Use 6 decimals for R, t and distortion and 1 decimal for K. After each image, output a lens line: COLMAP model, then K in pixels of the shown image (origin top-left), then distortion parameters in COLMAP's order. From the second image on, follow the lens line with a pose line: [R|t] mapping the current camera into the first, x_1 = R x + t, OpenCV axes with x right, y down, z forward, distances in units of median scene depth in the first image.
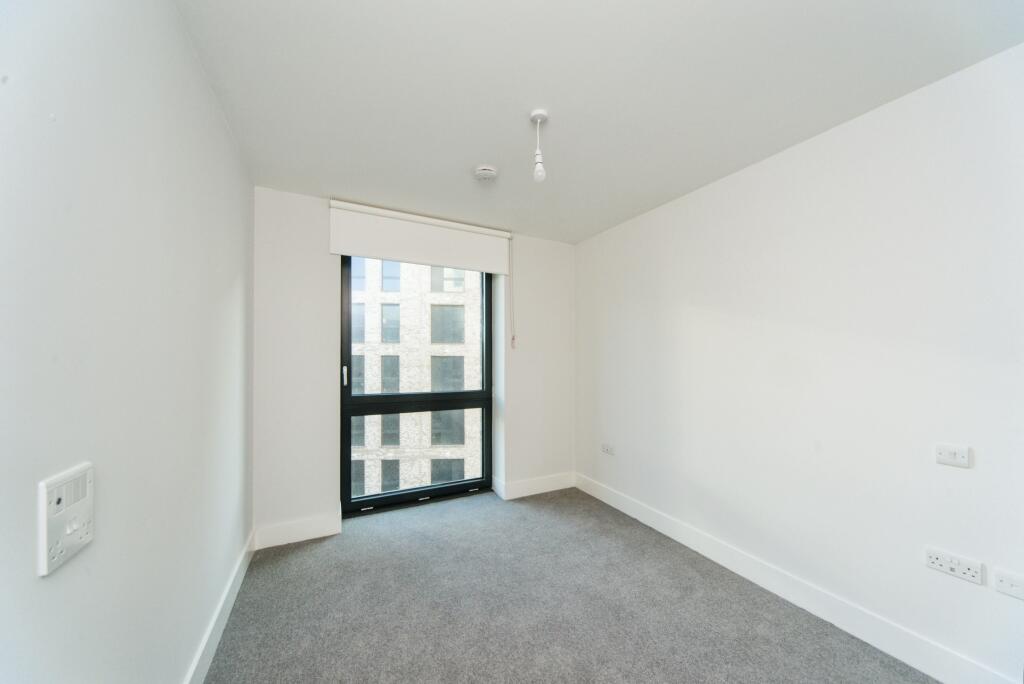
lens RADIAL K [[352.7, 0, 556.7], [0, 352.7, 350.8], [0, 0, 1]] dist [0.001551, 0.000067]
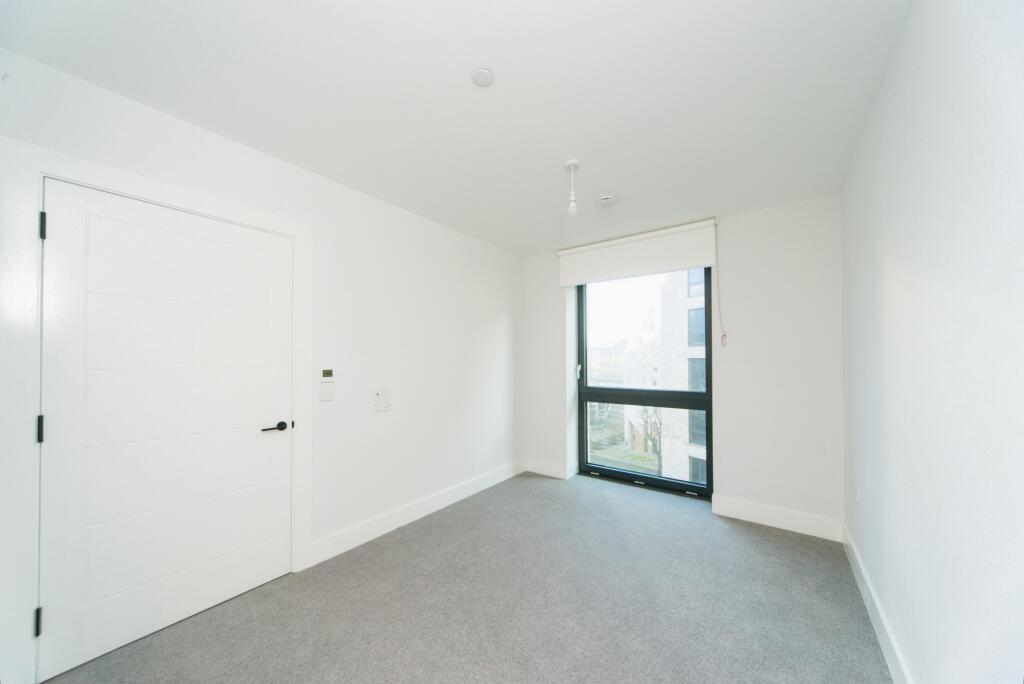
lens RADIAL K [[362.0, 0, 494.2], [0, 362.0, 353.3], [0, 0, 1]] dist [0.001183, 0.000089]
pose [[0.399966, -0.020406, -0.916303, 0.531748], [0.022088, 0.999676, -0.012622, 0.009115], [0.916264, -0.015191, 0.400287, 0.115829]]
